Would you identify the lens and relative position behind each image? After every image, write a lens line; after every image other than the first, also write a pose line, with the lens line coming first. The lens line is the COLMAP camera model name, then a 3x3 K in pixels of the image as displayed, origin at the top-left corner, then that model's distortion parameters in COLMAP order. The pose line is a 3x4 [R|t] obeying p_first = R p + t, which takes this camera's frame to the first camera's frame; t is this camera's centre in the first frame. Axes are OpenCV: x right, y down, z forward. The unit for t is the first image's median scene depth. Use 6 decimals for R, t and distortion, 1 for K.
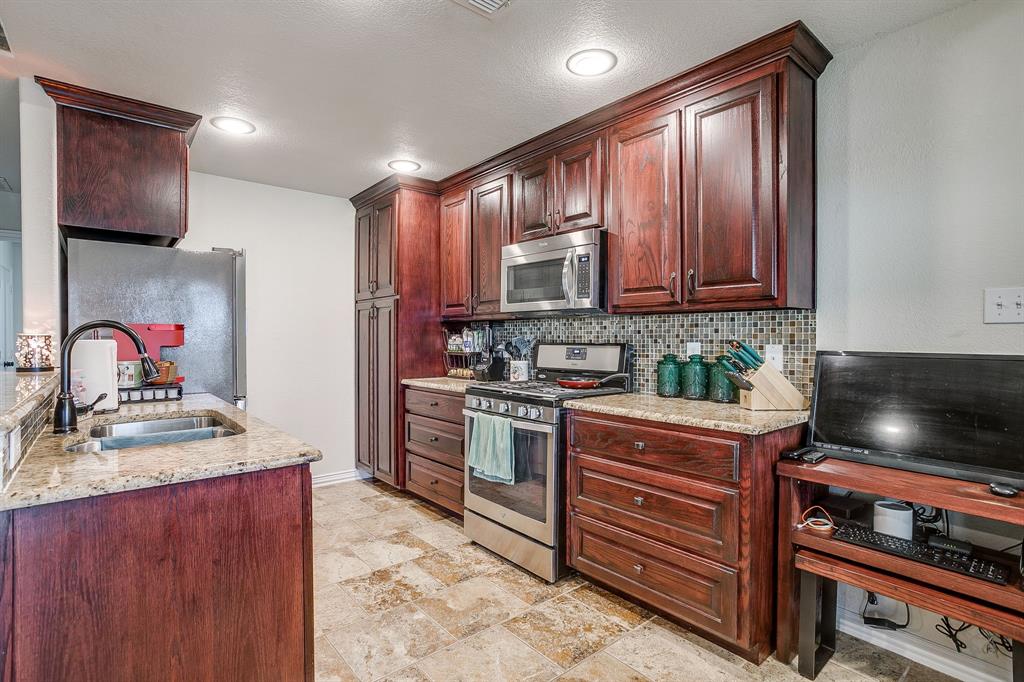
lens RADIAL K [[498.3, 0, 512.0], [0, 498.3, 341.0], [0, 0, 1]] dist [-0.058617, 0.035398]
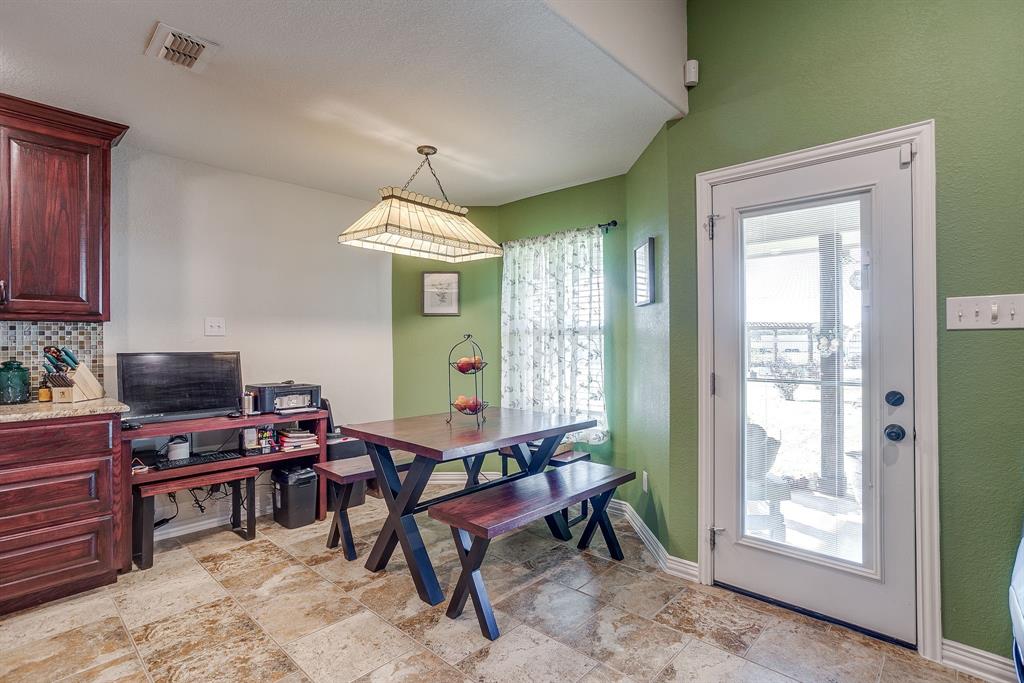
lens RADIAL K [[495.9, 0, 511.8], [0, 495.9, 336.4], [0, 0, 1]] dist [-0.054643, 0.035423]
pose [[-0.125631, 0.008865, 0.992037, -0.789379], [0.011294, 0.999908, -0.007505, -0.004377], [-0.992013, 0.010262, -0.125720, 0.044103]]
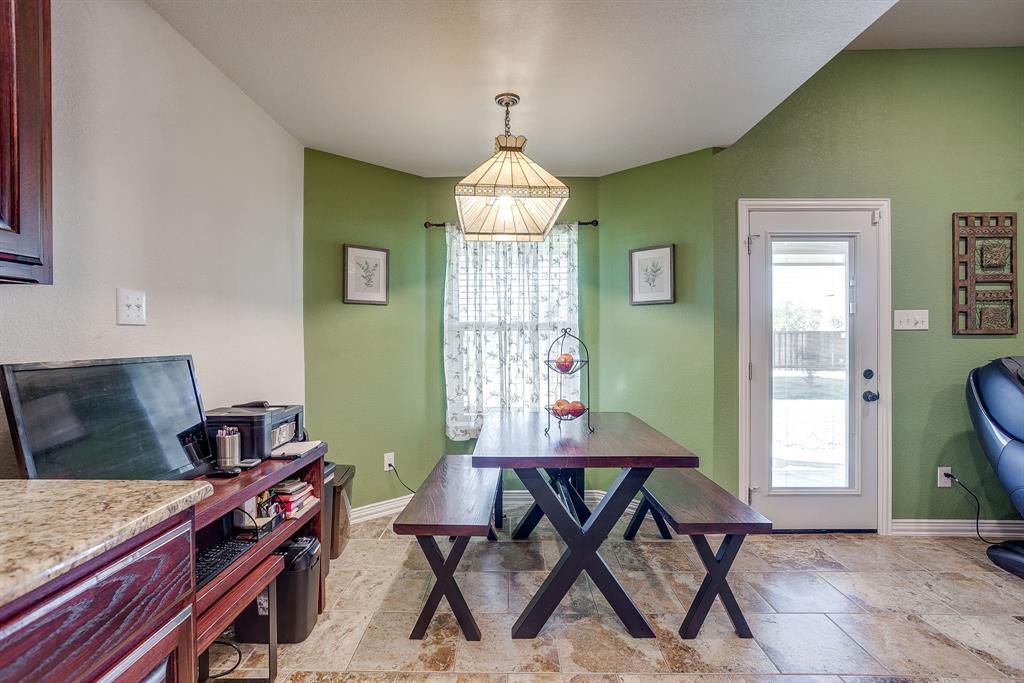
lens RADIAL K [[495.9, 0, 511.8], [0, 495.9, 336.4], [0, 0, 1]] dist [-0.054643, 0.035423]
pose [[-0.754390, 0.000475, 0.656426, -0.155652], [0.006188, 0.999960, 0.006387, -0.011029], [-0.656397, 0.008881, -0.754363, 0.905115]]
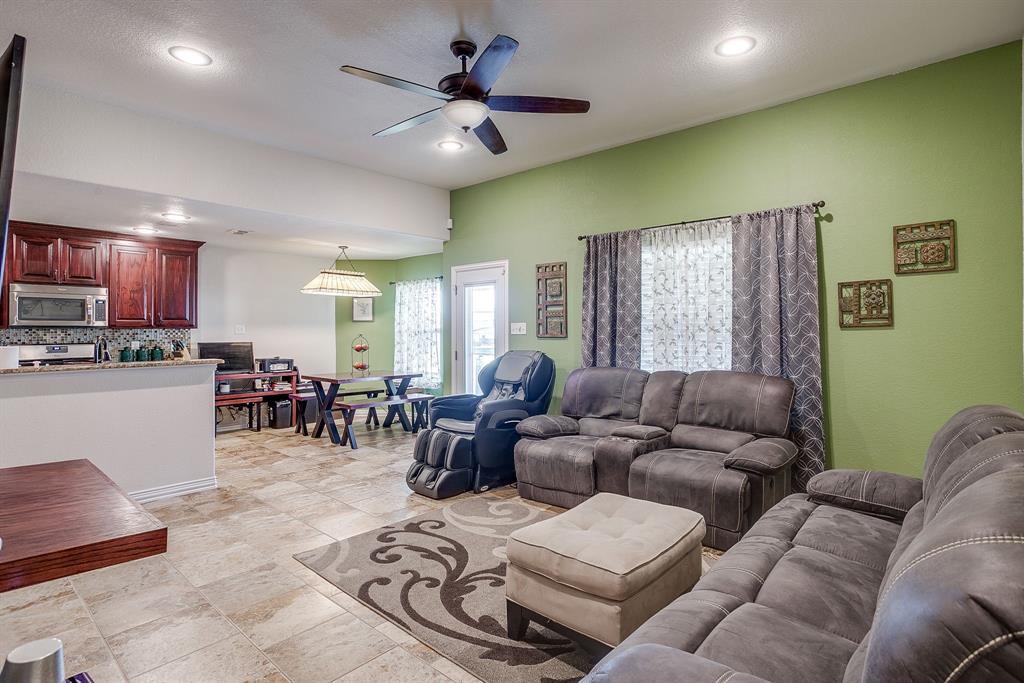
lens RADIAL K [[525.4, 0, 514.9], [0, 525.4, 324.7], [0, 0, 1]] dist [-0.001210, 0.000288]
pose [[-0.137060, 0.010180, 0.990510, -2.558148], [0.010700, 0.999904, -0.008796, -0.038186], [-0.990505, 0.009393, -0.137156, -0.457504]]
